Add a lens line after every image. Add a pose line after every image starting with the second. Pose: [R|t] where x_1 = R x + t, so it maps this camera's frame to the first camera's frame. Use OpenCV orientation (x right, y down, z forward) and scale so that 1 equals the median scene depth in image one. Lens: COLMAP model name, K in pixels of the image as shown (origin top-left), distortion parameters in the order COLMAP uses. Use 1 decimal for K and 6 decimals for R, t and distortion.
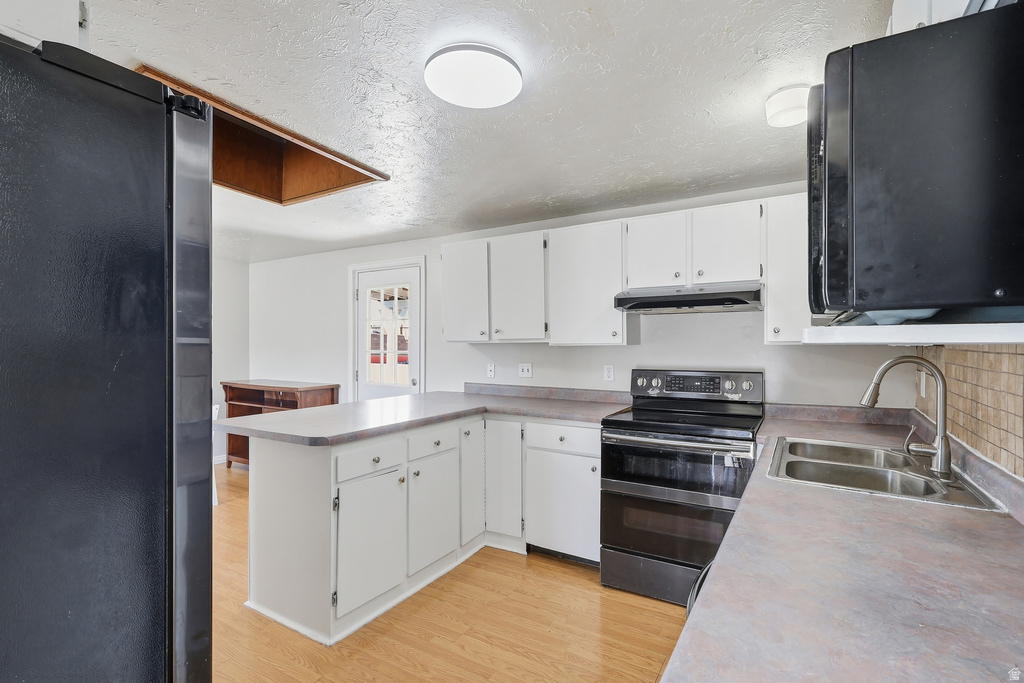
lens RADIAL K [[486.6, 0, 511.6], [0, 486.6, 341.2], [0, 0, 1]] dist [0.001739, 0.001086]
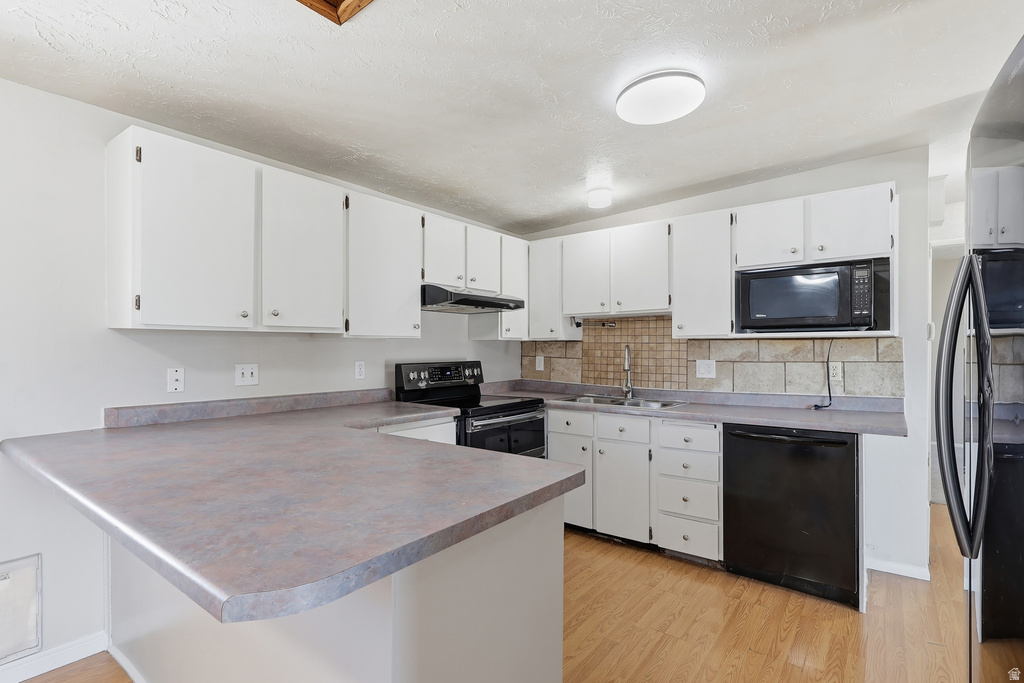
lens RADIAL K [[486.6, 0, 506.7], [0, 486.6, 357.7], [0, 0, 1]] dist [0.001739, 0.001086]
pose [[0.103196, -0.014259, 0.994559, -0.636080], [-0.005579, 0.999873, 0.014914, 0.027414], [-0.994645, -0.007088, 0.103103, 0.629297]]
